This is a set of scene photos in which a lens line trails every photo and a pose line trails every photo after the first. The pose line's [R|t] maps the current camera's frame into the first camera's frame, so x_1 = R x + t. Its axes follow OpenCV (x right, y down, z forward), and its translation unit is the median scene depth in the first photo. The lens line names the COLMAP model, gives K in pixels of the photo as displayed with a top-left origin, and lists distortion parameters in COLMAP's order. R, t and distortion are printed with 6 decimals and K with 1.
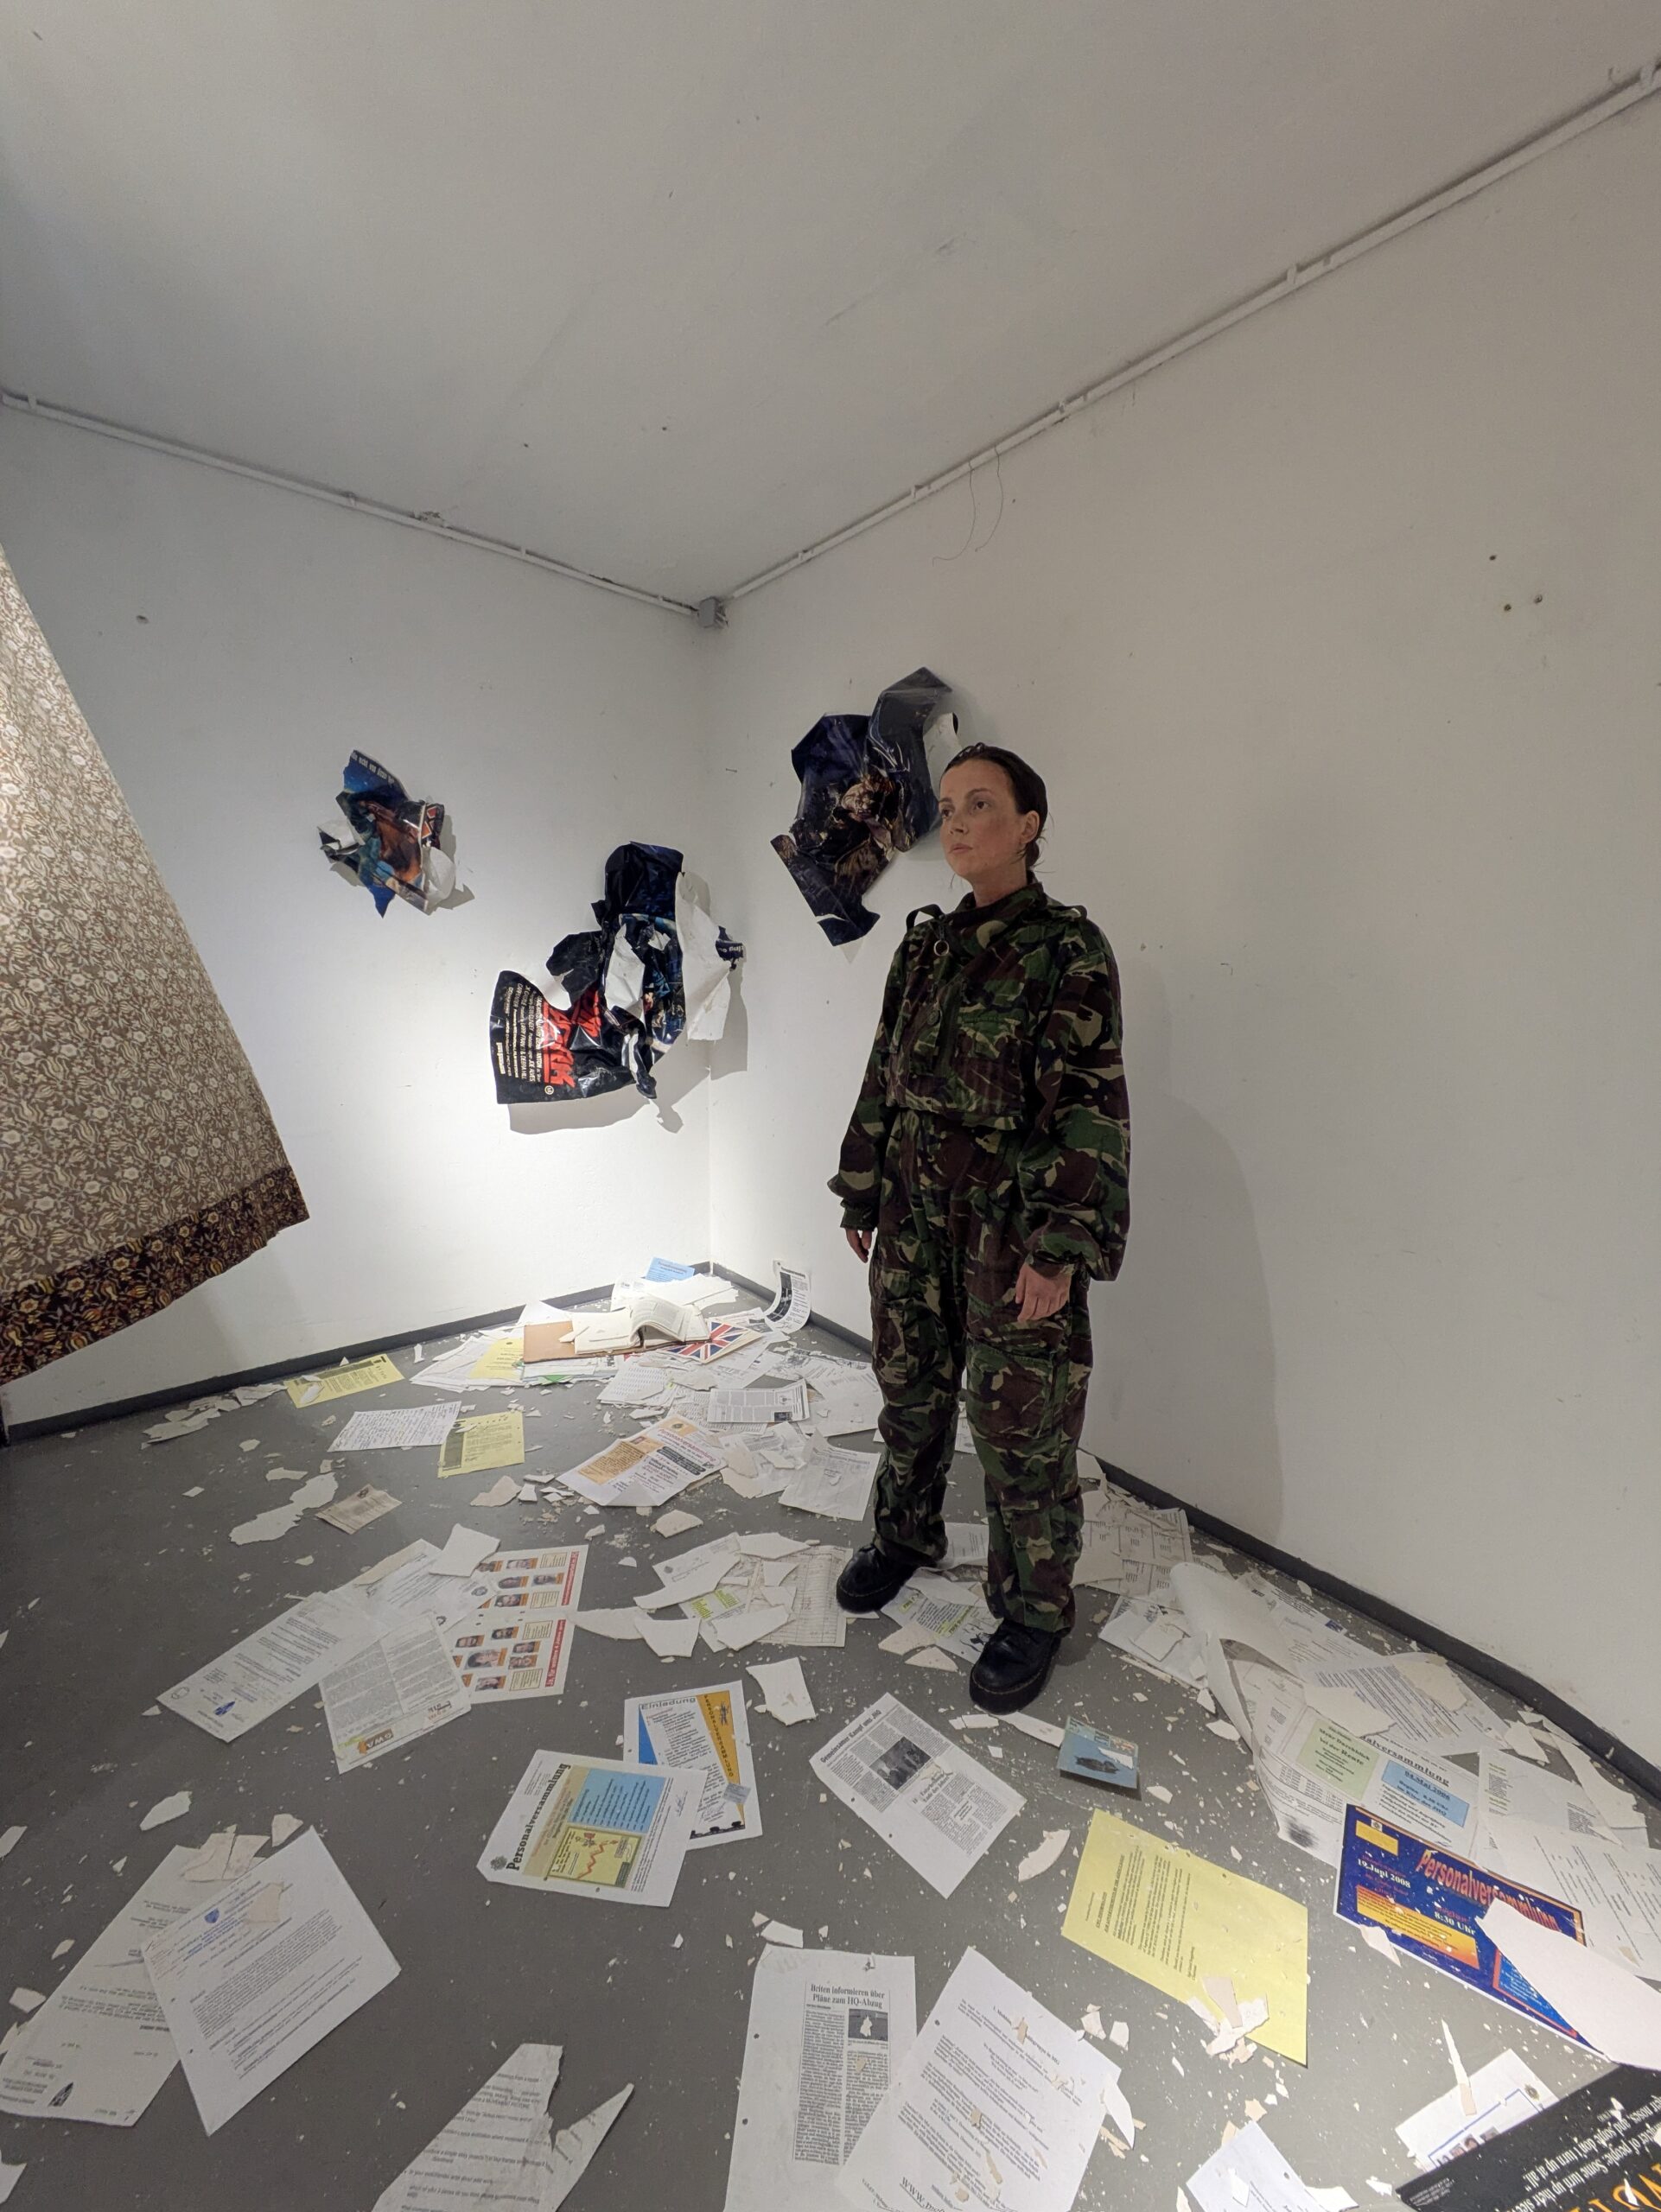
lens RADIAL K [[900.9, 0, 838.2], [0, 900.9, 1092.5], [0, 0, 1]] dist [0.001220, 0.000352]
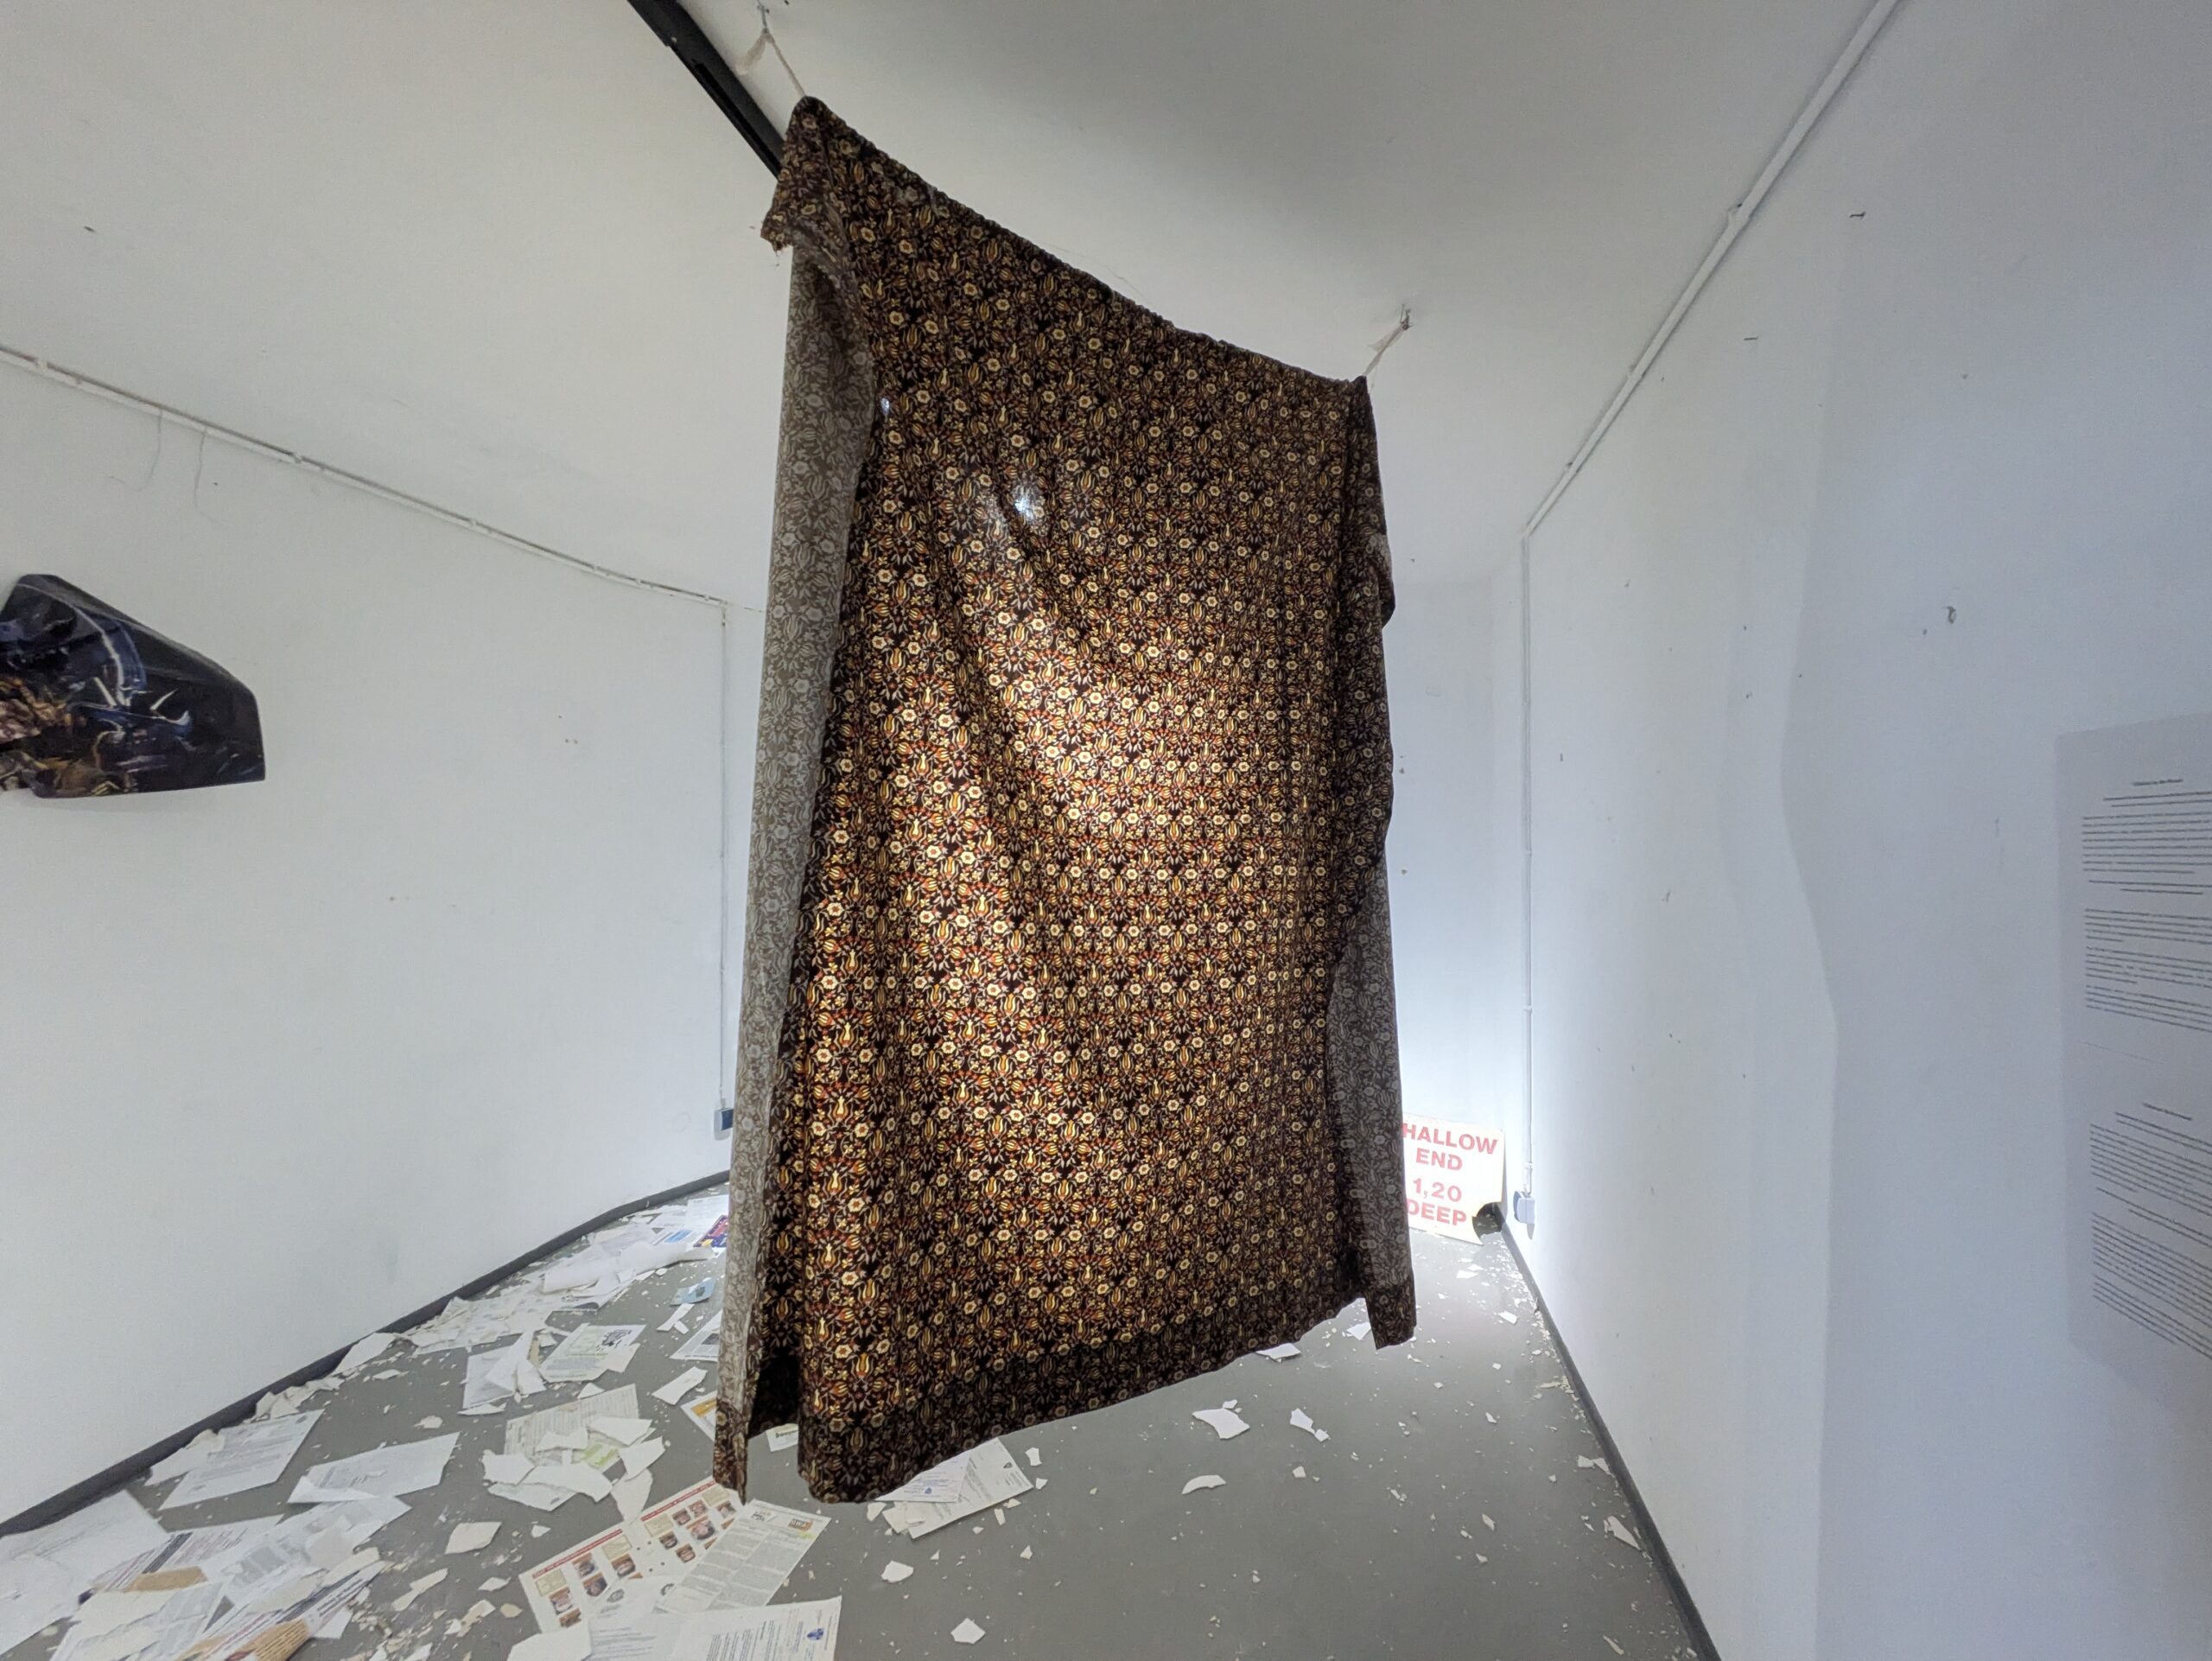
lens RADIAL K [[900.9, 0, 1113.6], [0, 900.9, 833.6], [0, 0, 1]] dist [0.001220, 0.000352]
pose [[-0.608339, -0.013482, 0.793563, -1.010645], [0.099556, 0.990662, 0.093149, -0.210932], [-0.787409, 0.135671, -0.601316, 0.706602]]
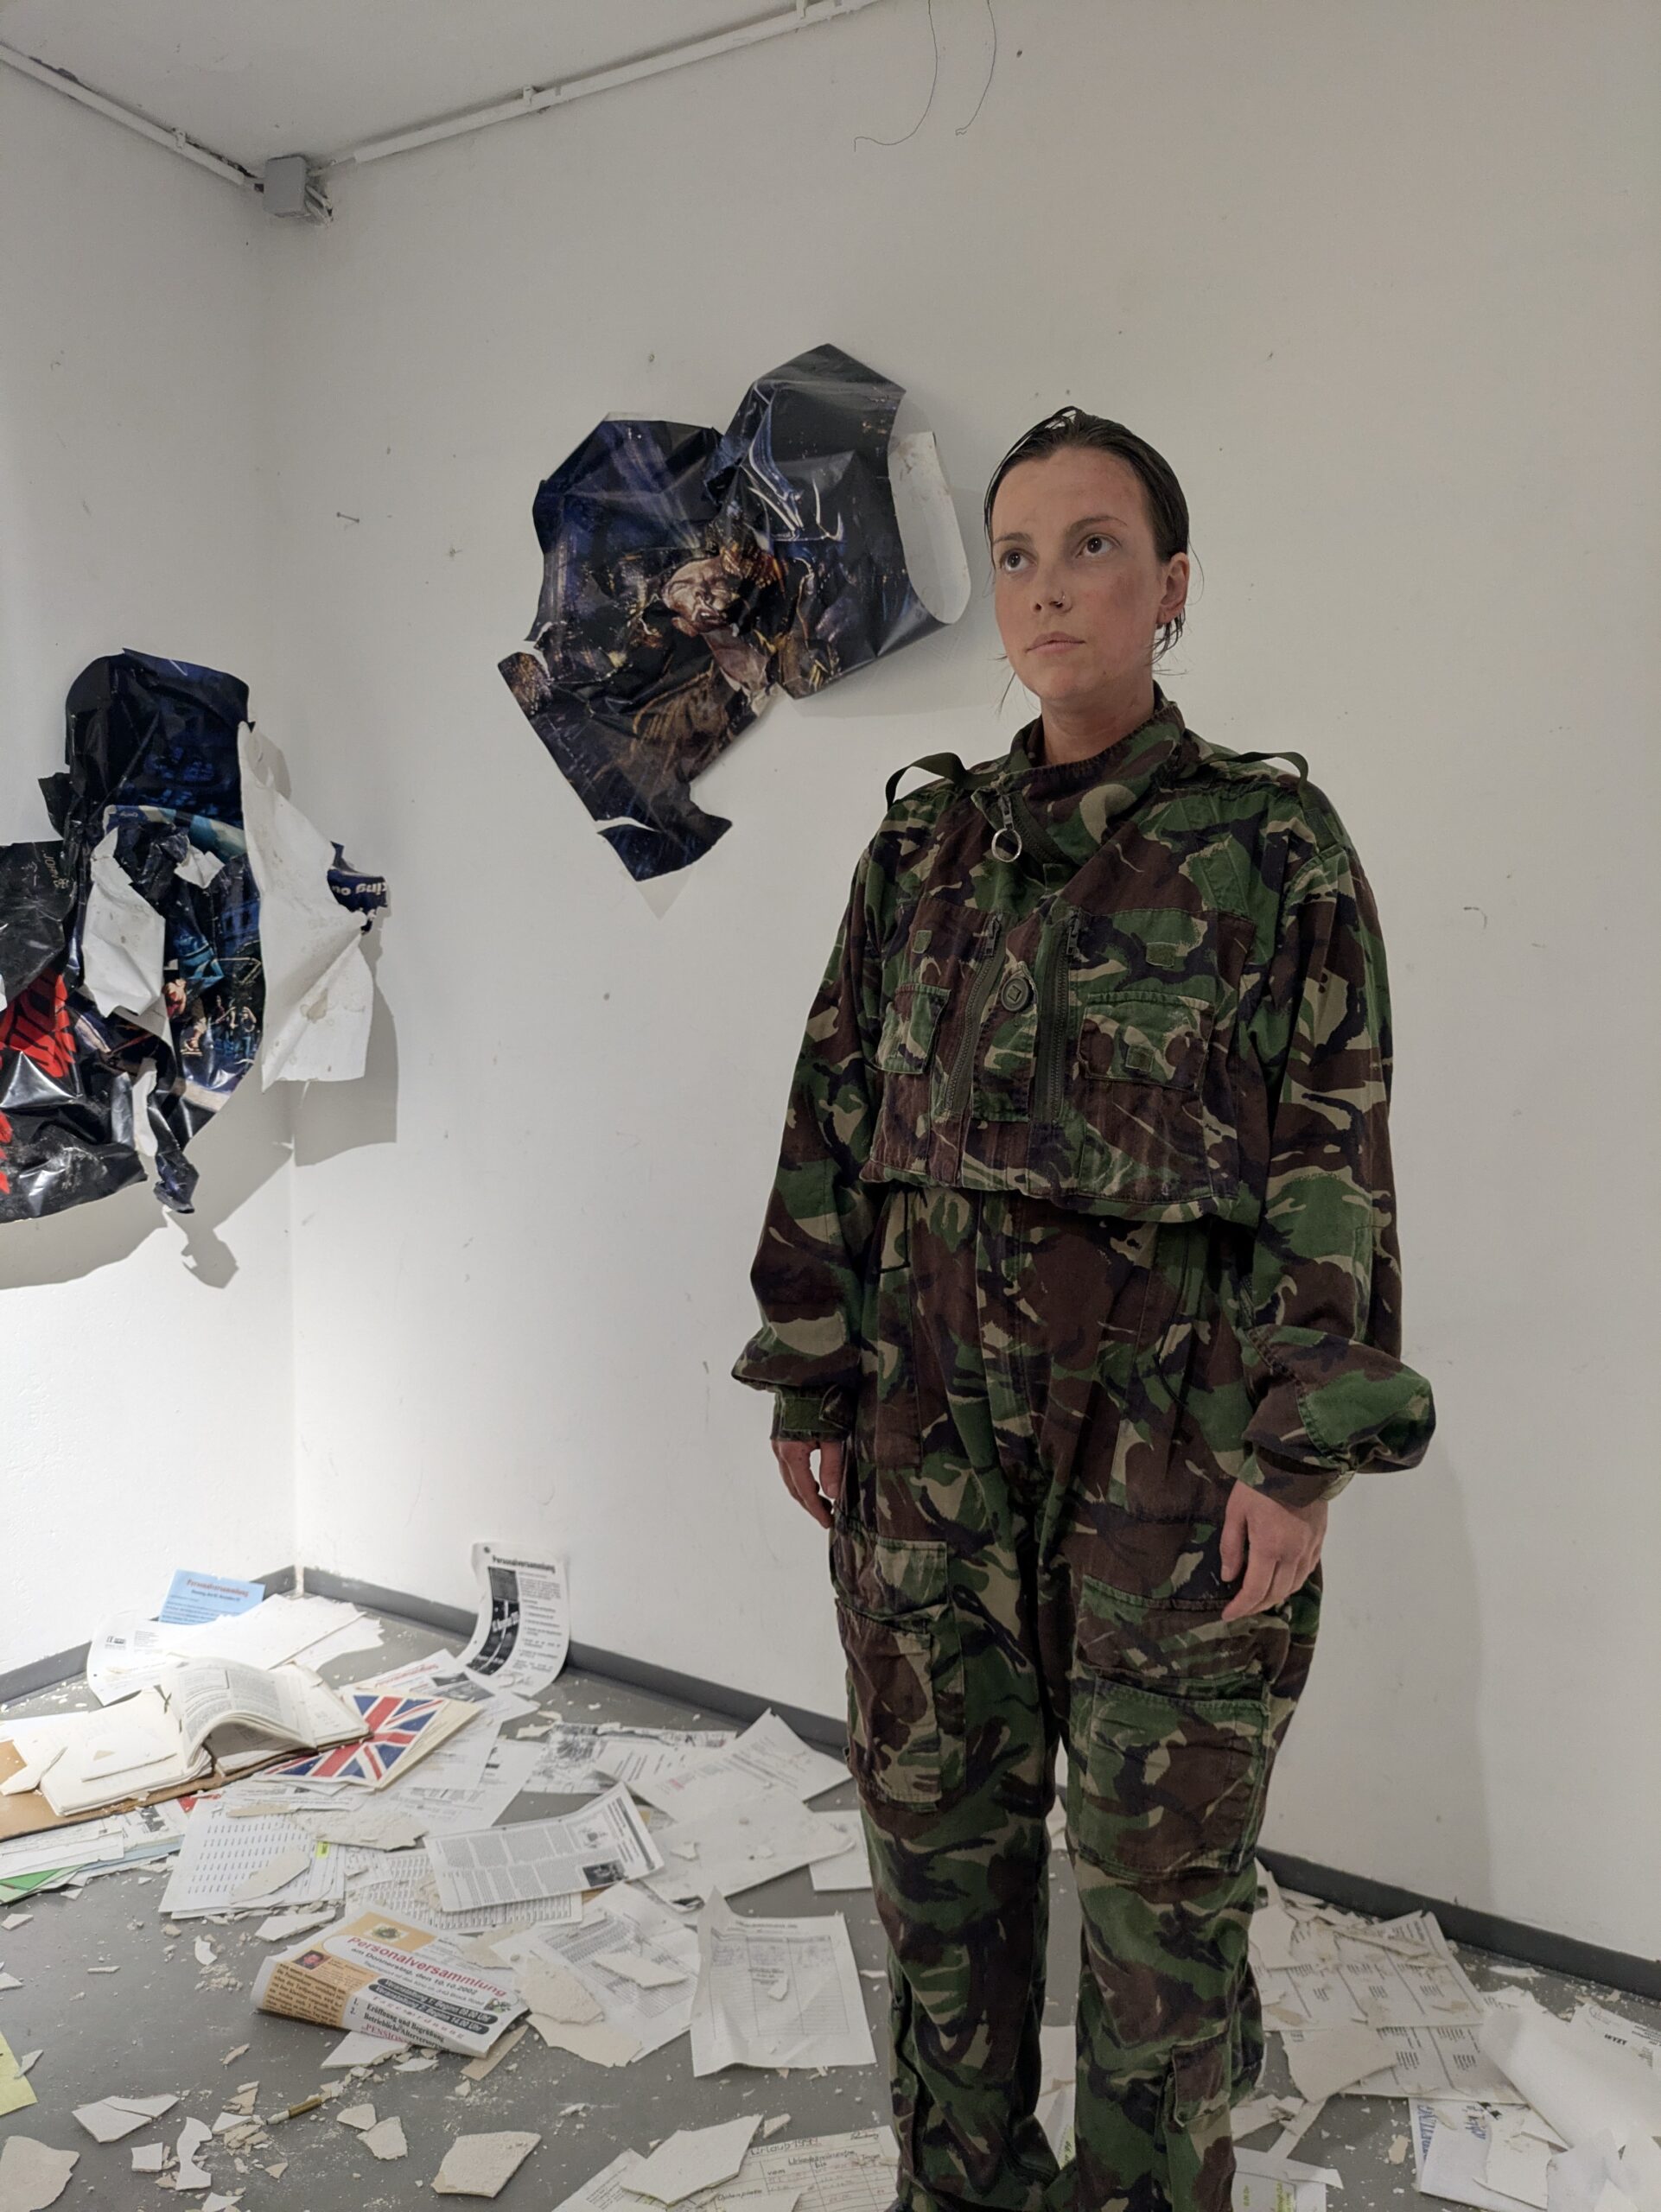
lens RADIAL K [[1688.7, 0, 845.7], [0, 1688.7, 1102.7], [0, 0, 1]] dist [0.049346, -0.049740]
pose [[0.938896, -0.023577, 0.343392, -0.217111], [0.043158, 0.997842, -0.049490, 0.009184], [-0.341484, 0.061286, 0.937887, 0.096568]]
